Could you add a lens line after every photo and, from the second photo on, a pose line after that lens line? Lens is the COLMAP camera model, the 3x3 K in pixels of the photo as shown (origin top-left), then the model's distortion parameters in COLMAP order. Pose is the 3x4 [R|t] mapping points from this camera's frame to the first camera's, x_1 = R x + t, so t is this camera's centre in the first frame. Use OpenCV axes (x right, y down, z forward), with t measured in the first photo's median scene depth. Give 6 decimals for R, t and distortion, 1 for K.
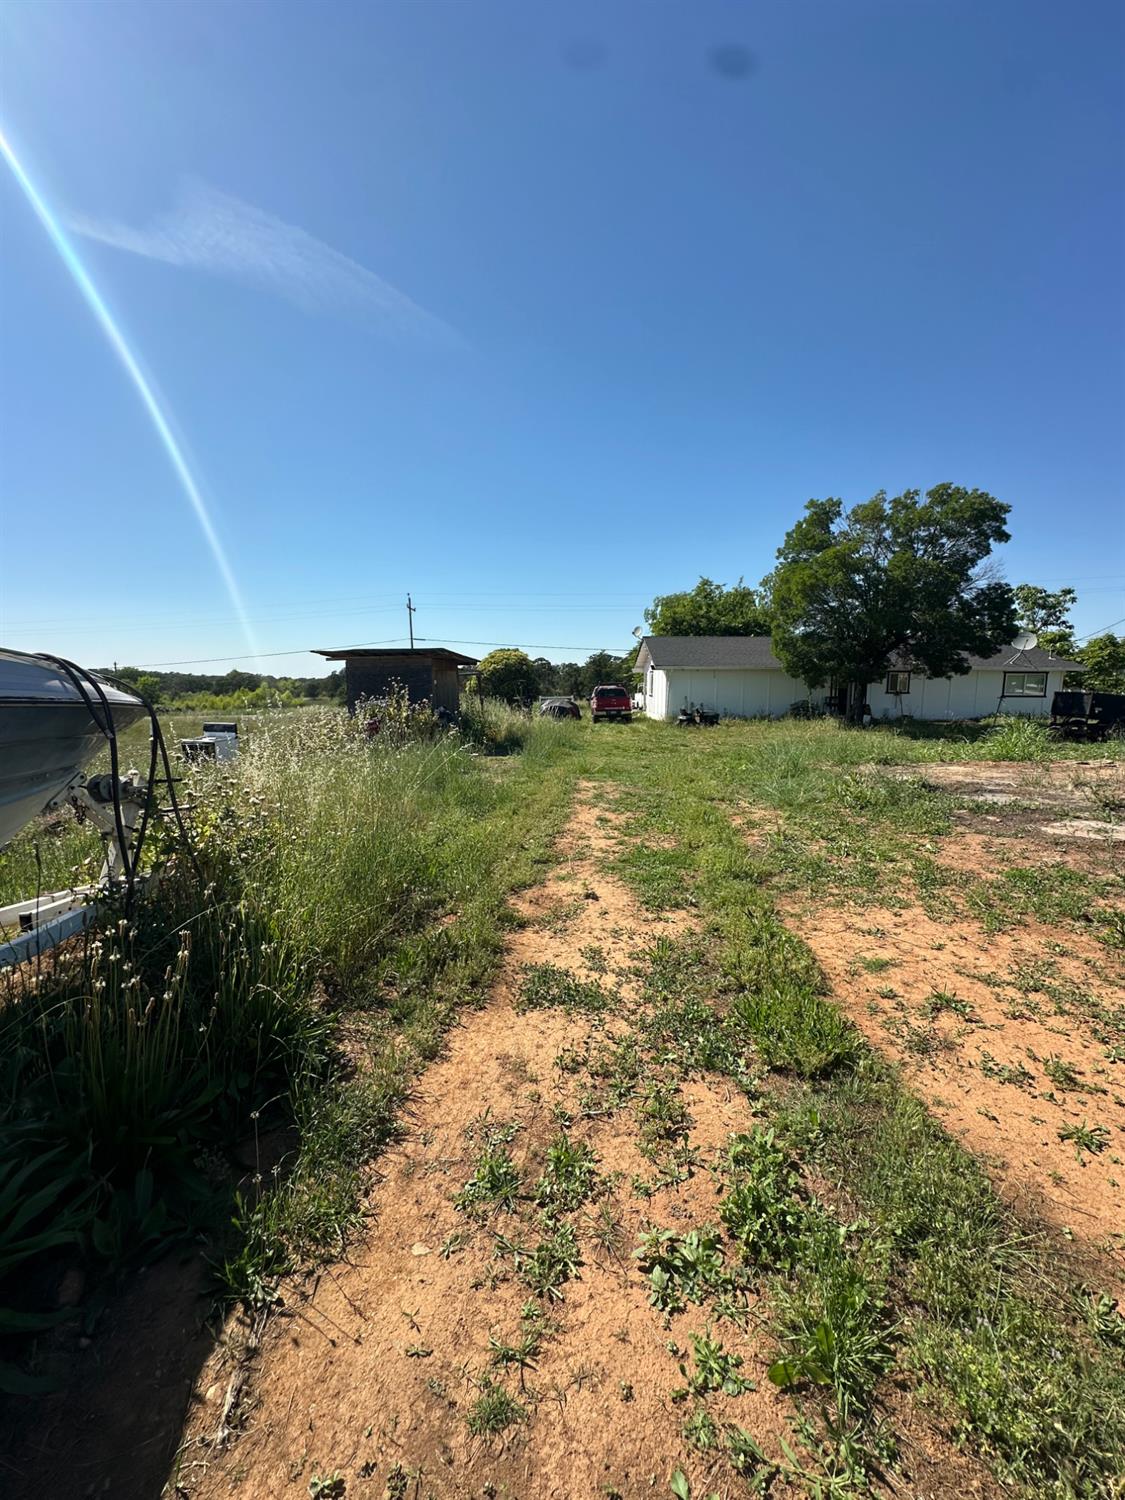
lens RADIAL K [[604.6, 0, 560.5], [0, 604.6, 751.4], [0, 0, 1]] dist [-0.001259, 0.000743]
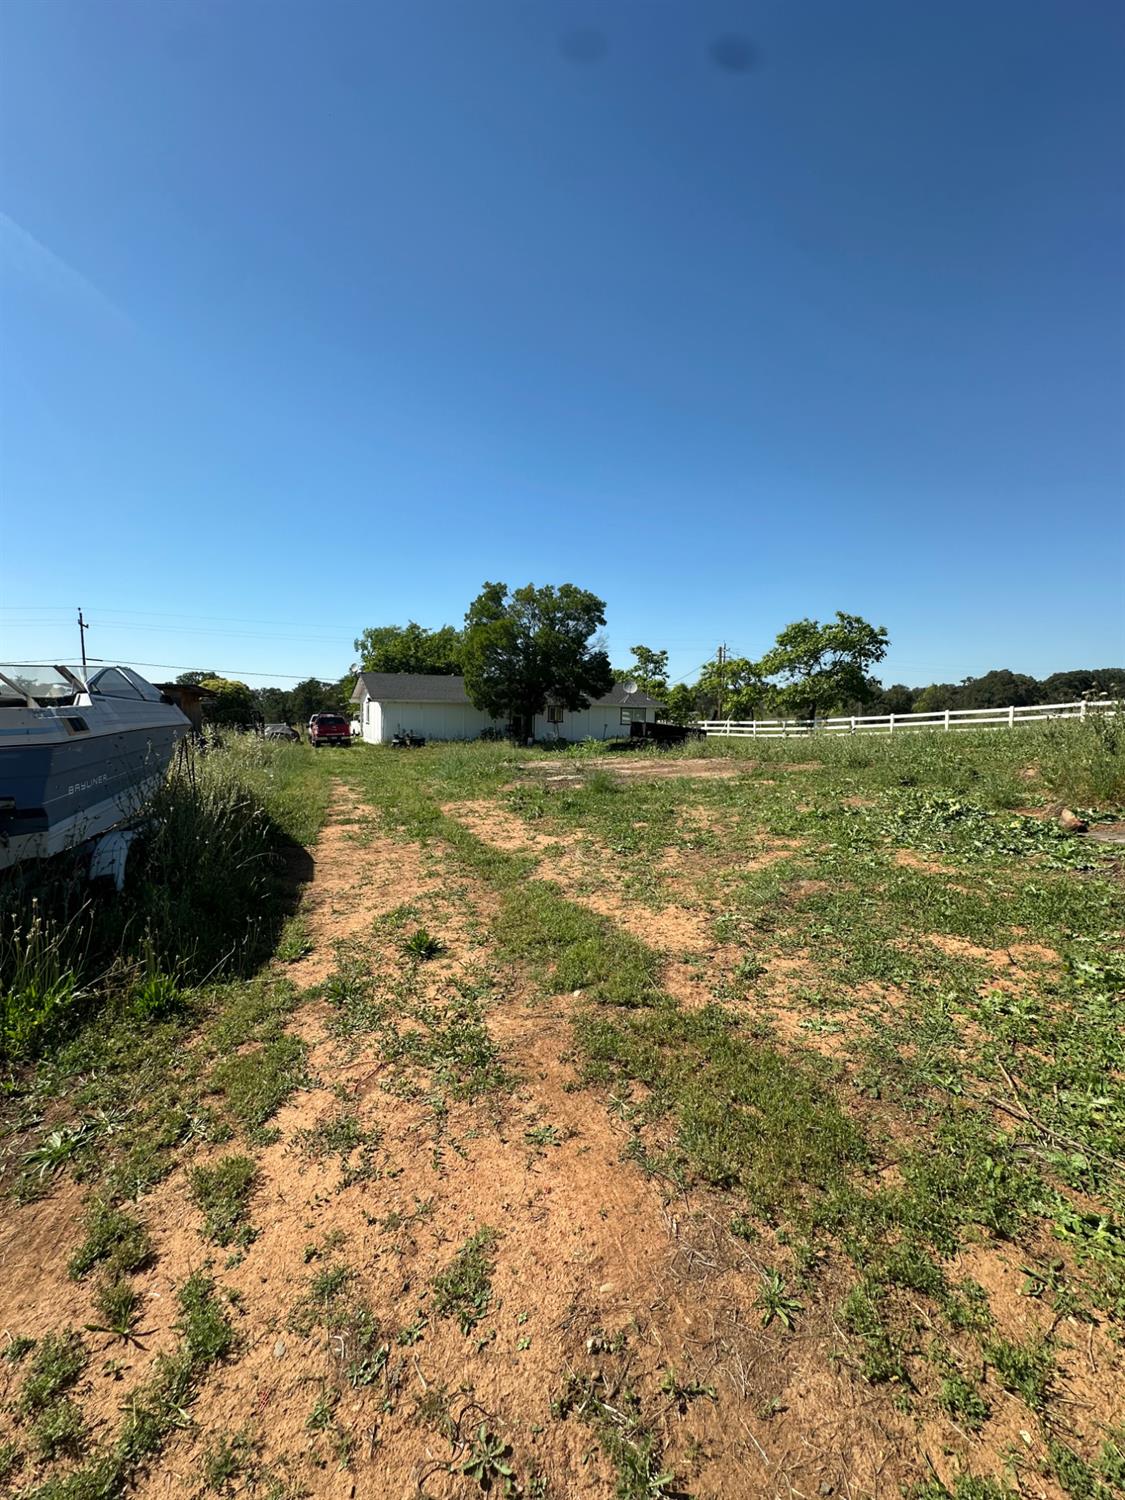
lens RADIAL K [[604.6, 0, 573.2], [0, 604.6, 748.4], [0, 0, 1]] dist [-0.001259, 0.000743]
pose [[0.885929, -0.016782, 0.463517, -0.044511], [0.040079, 0.998377, -0.040457, 0.021136], [-0.462086, 0.054419, 0.885164, -0.232672]]
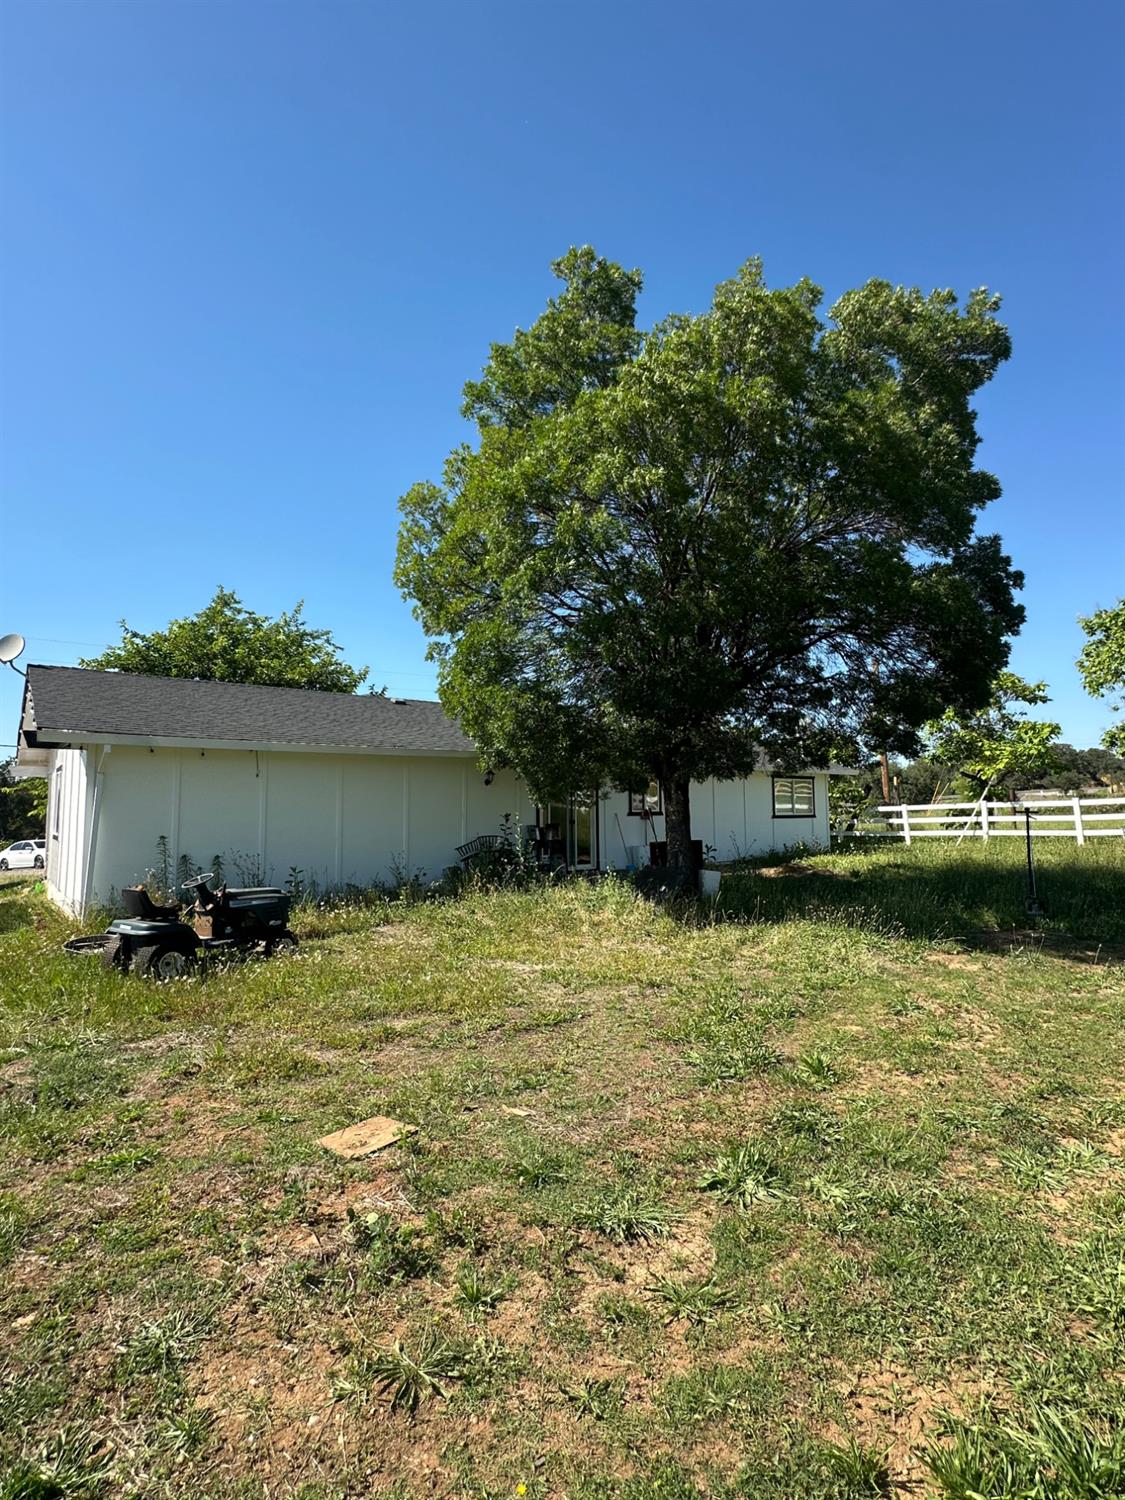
lens RADIAL K [[730.0, 0, 565.2], [0, 730.0, 744.1], [0, 0, 1]] dist [0.010875, -0.001937]
pose [[0.782032, 0.041487, 0.621856, 0.133016], [0.090282, 0.979716, -0.178899, -0.052408], [-0.616665, 0.196047, 0.762424, 0.577278]]
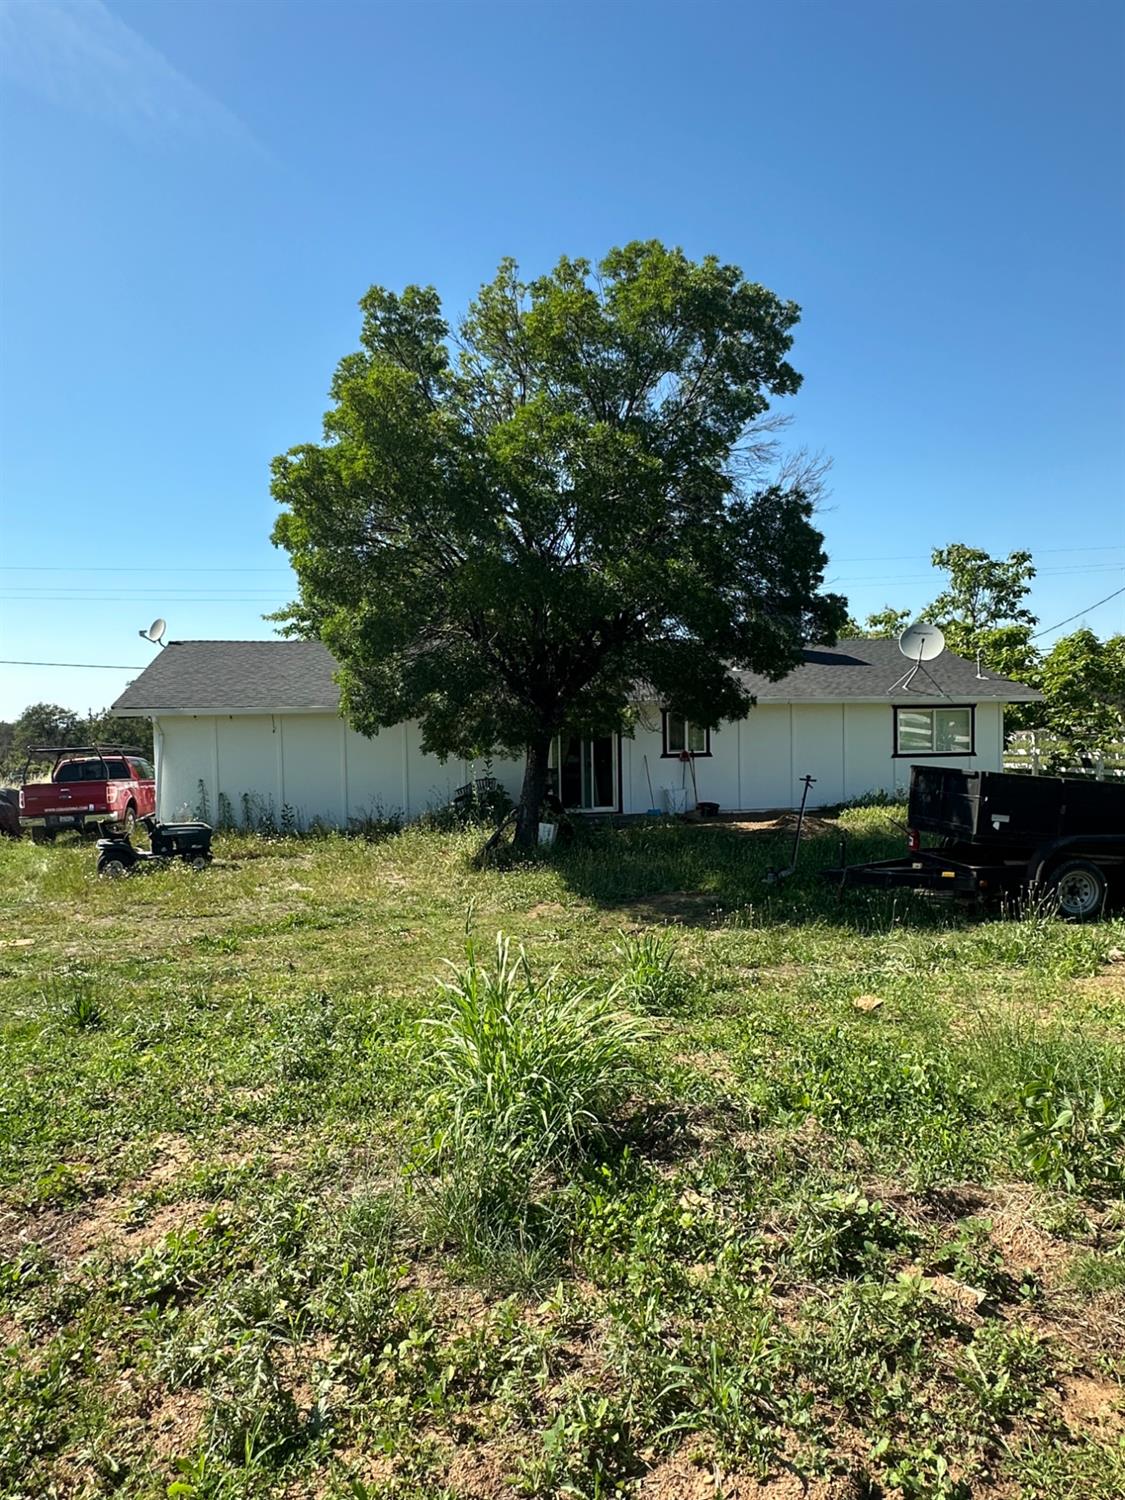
lens RADIAL K [[958.4, 0, 570.7], [0, 958.4, 763.0], [0, 0, 1]] dist [0.006279, 0.000758]
pose [[0.978978, -0.031809, 0.201468, 0.324644], [0.046030, 0.996737, -0.066300, -0.046928], [-0.198702, 0.074180, 0.977249, 0.302603]]
